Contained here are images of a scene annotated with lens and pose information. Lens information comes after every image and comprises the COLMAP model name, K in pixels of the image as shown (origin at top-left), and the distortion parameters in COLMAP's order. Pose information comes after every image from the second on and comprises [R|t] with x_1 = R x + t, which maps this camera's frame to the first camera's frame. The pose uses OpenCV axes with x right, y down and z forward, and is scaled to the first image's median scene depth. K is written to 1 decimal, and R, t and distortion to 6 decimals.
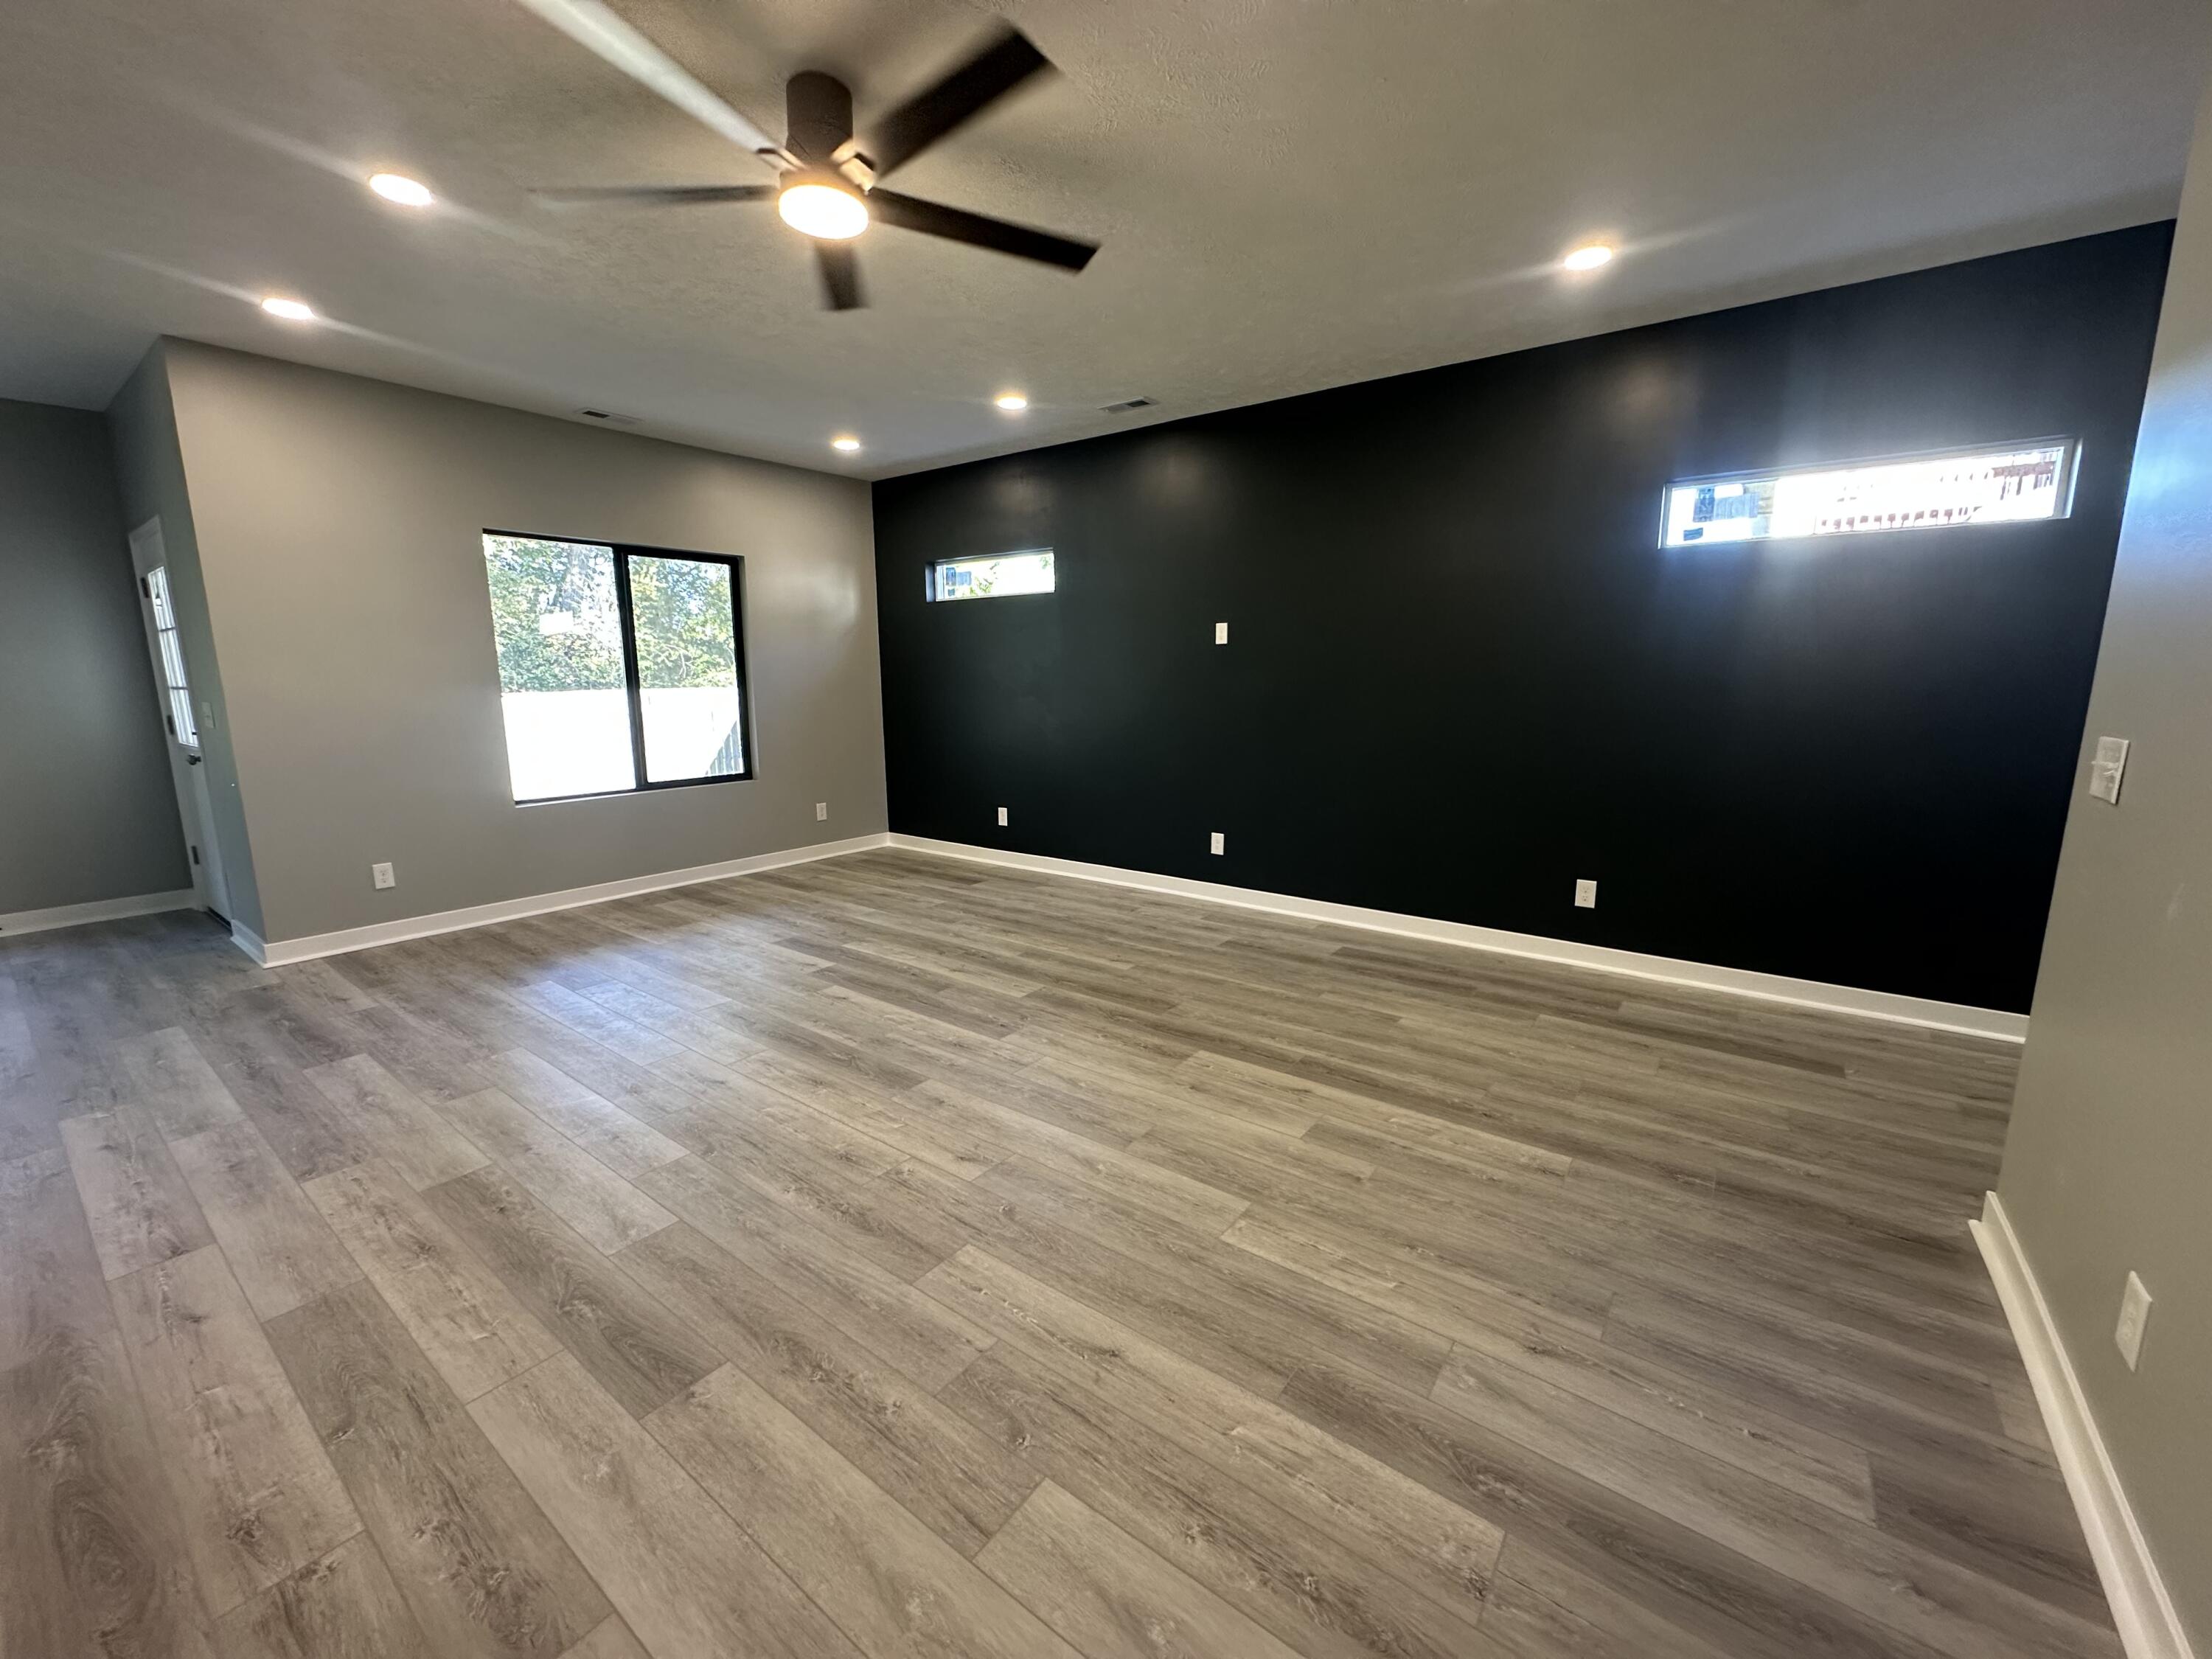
lens RADIAL K [[889.2, 0, 1109.3], [0, 889.2, 817.1], [0, 0, 1]] dist [-0.003651, 0.000143]
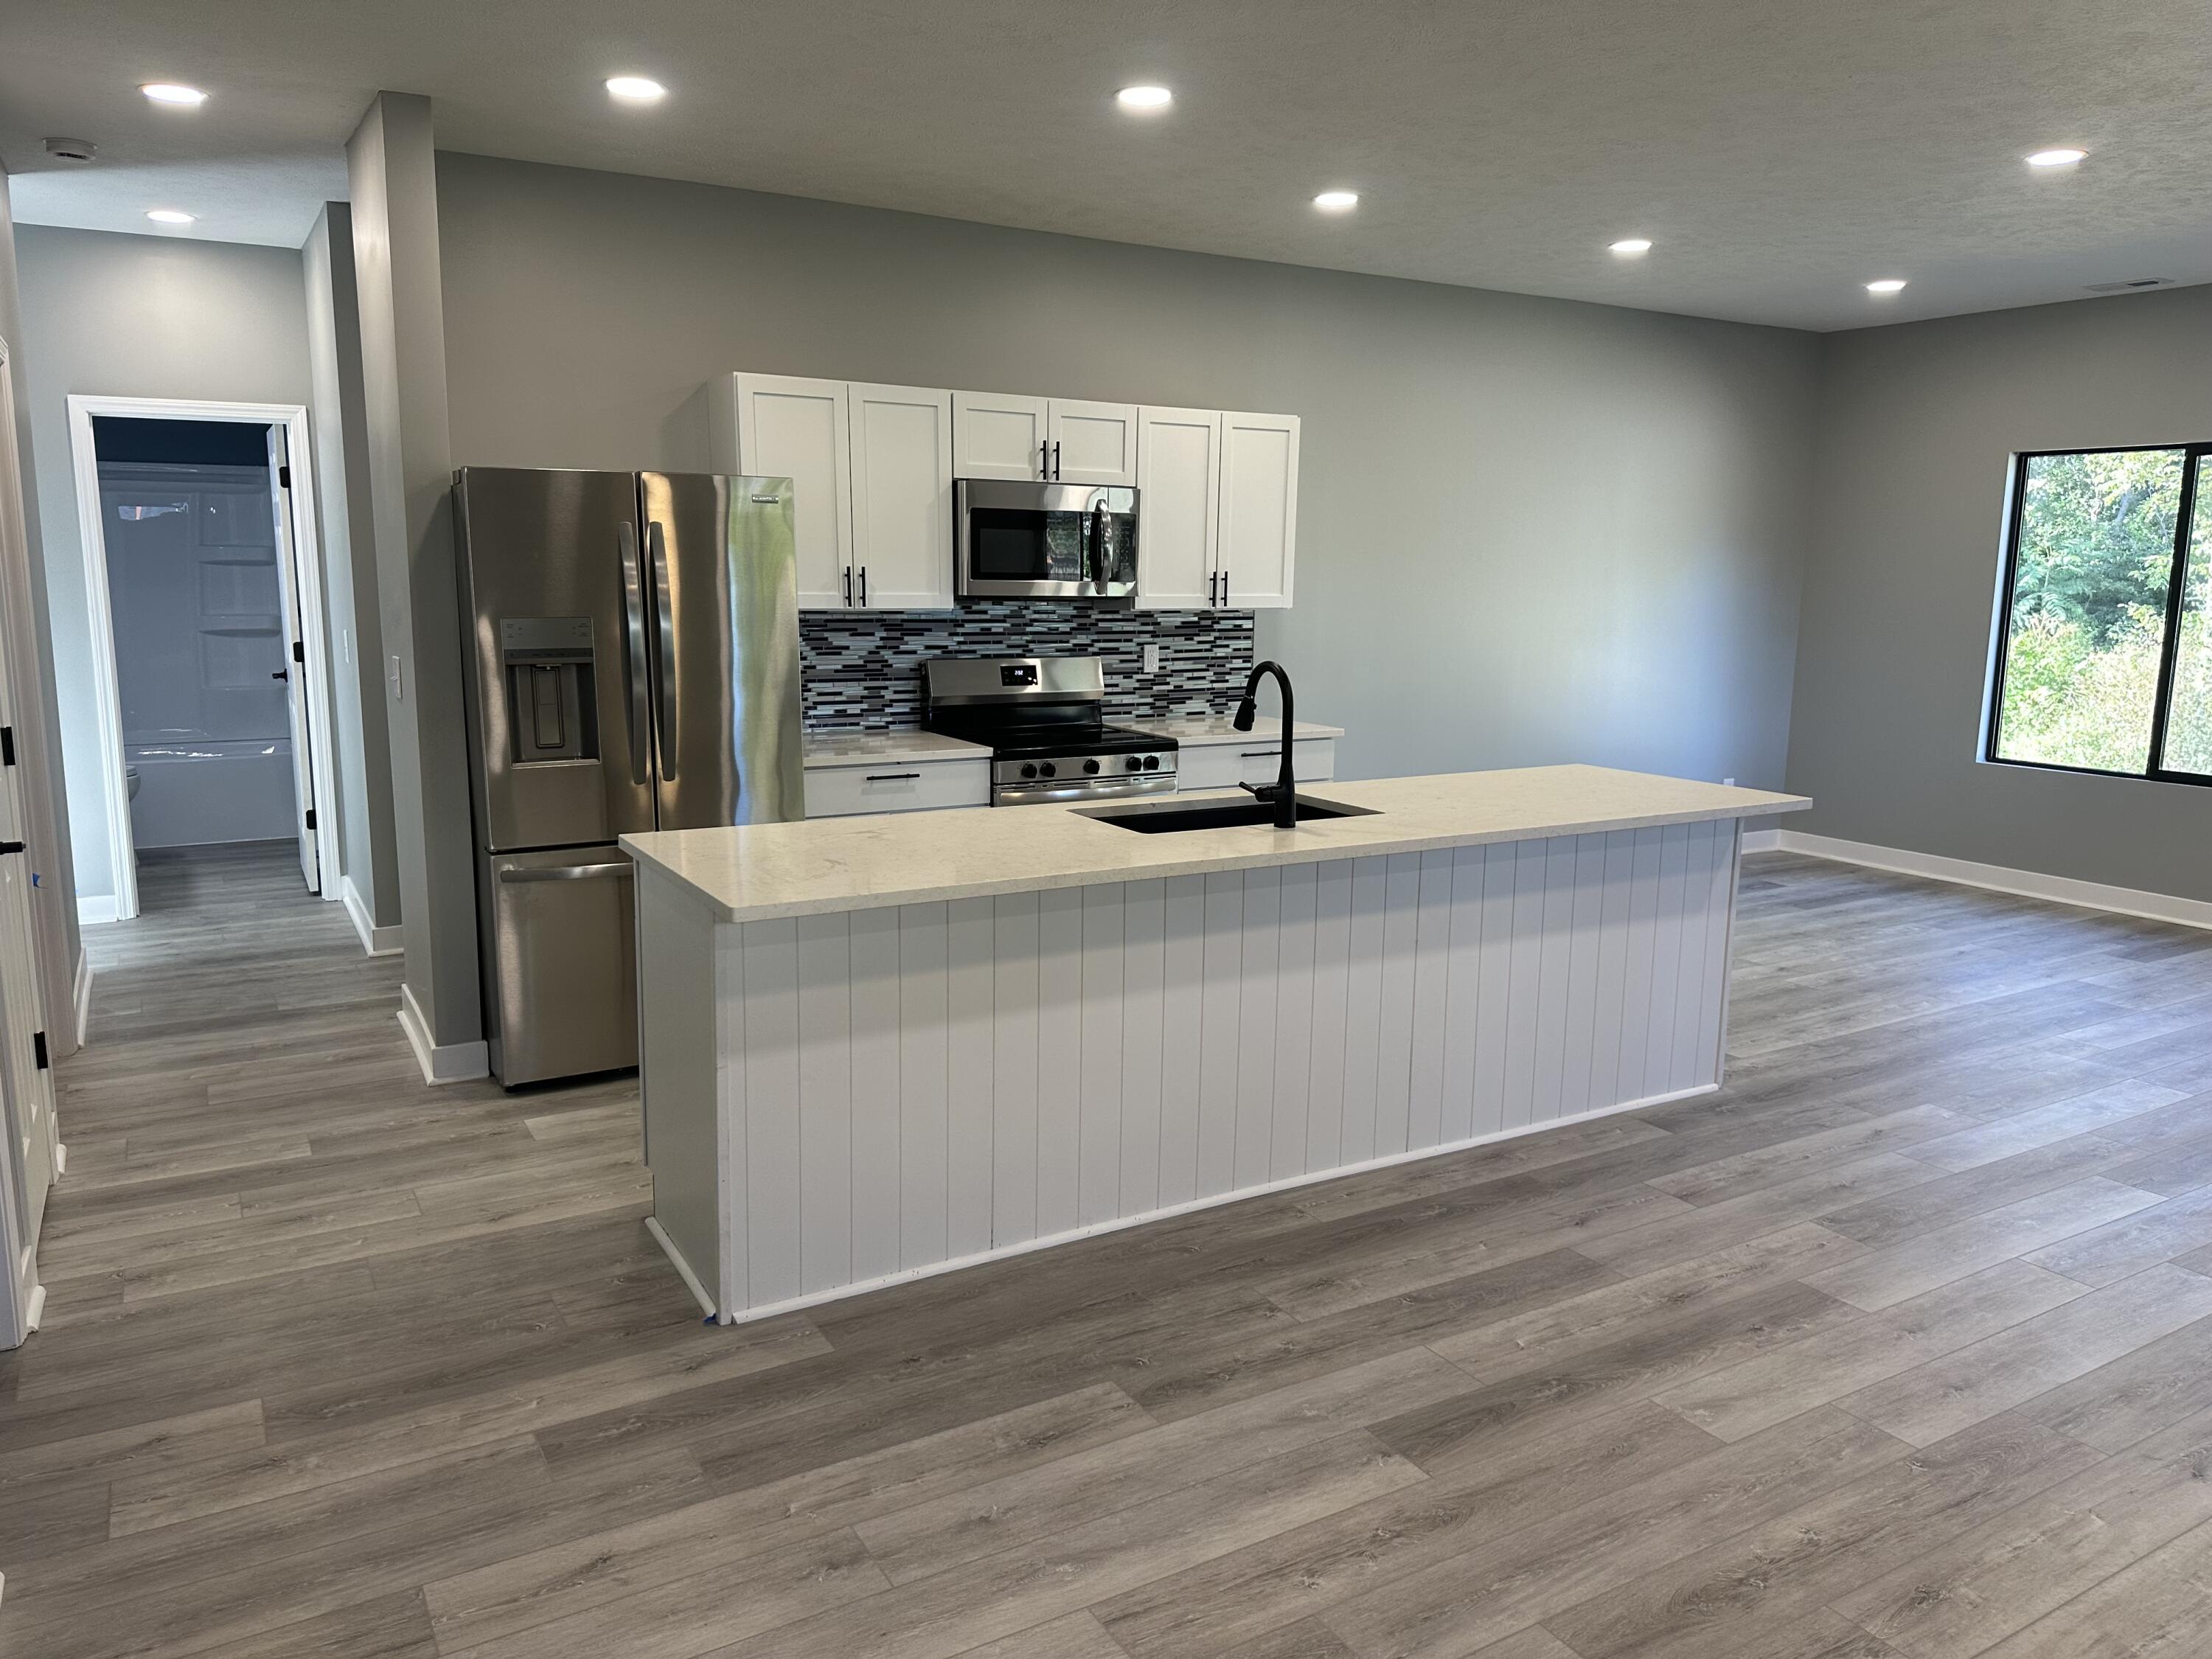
lens RADIAL K [[1548.6, 0, 1106.0], [0, 1548.6, 829.5], [0, 0, 1]] dist [-0.001166, -0.003253]
pose [[-0.390035, 0.155392, -0.907594, 0.470983], [-0.159822, 0.959273, 0.232923, -0.140305], [0.906824, 0.235901, -0.349315, 0.538613]]
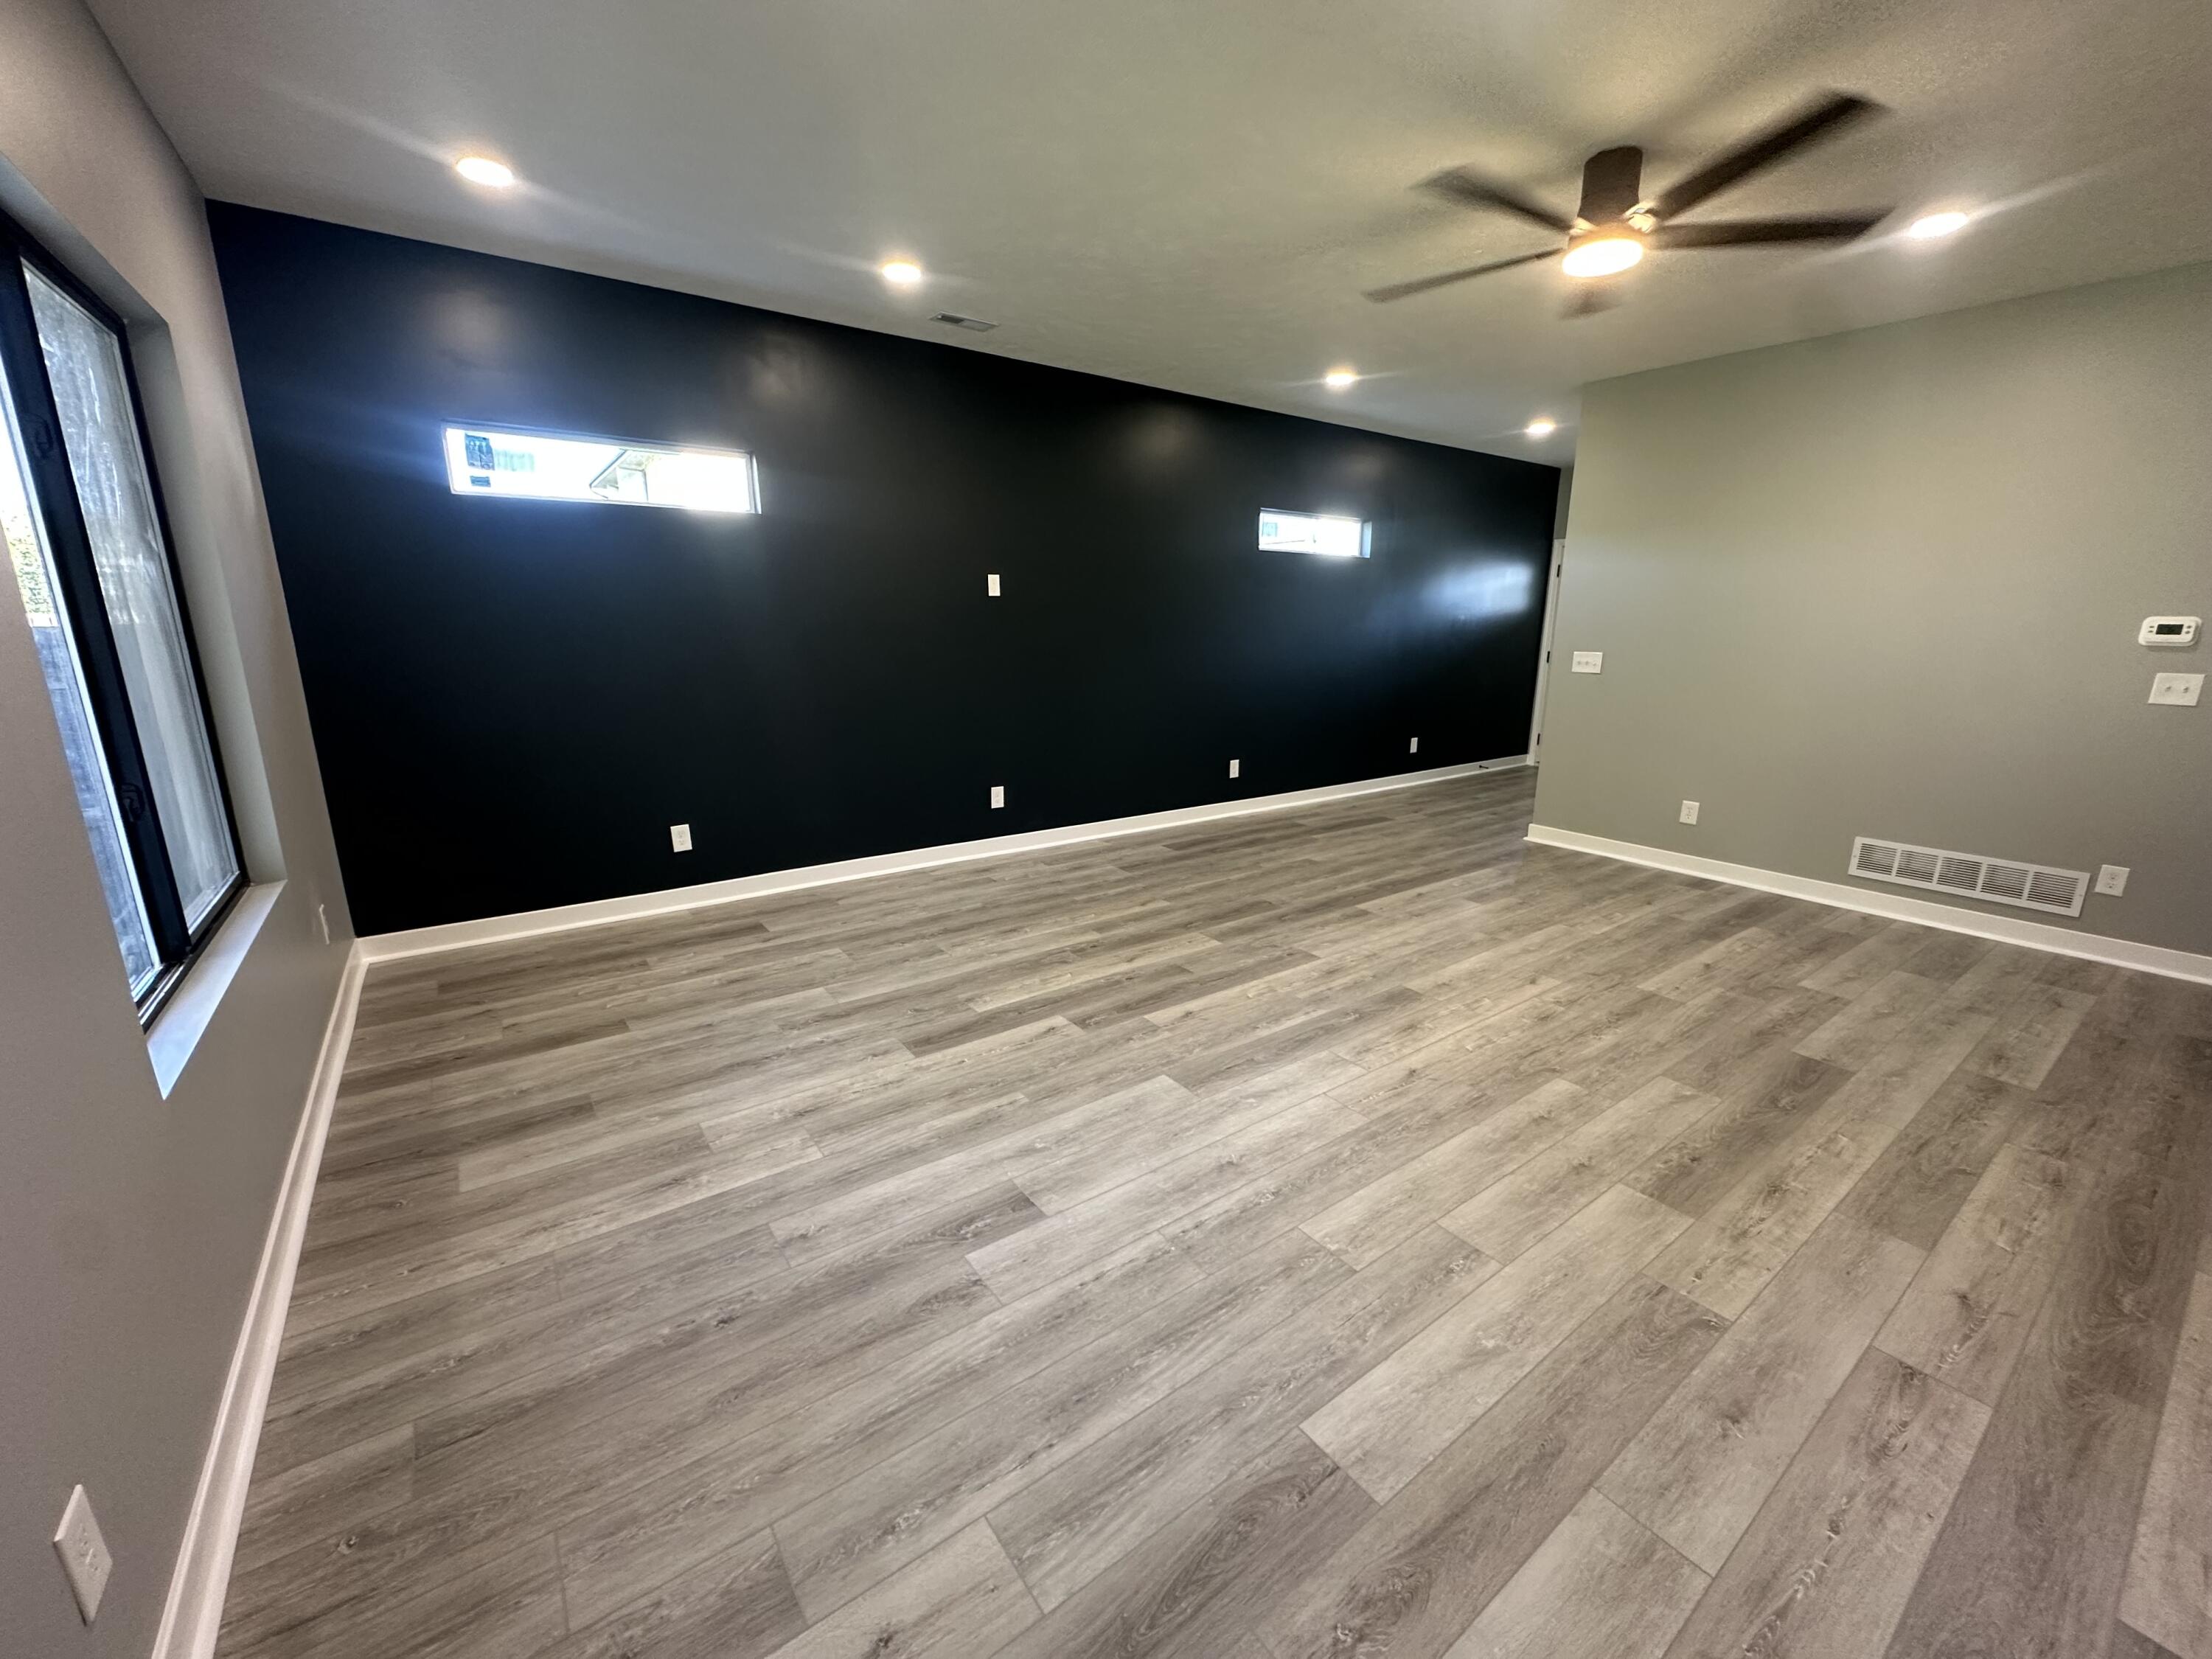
lens RADIAL K [[878.5, 0, 1106.0], [0, 878.5, 829.5], [0, 0, 1]] dist [-0.003812, 0.000255]
pose [[0.292021, -0.219388, 0.930910, -1.116892], [0.146477, 0.972112, 0.183149, -0.142408], [-0.945129, 0.082874, 0.316012, 0.822286]]
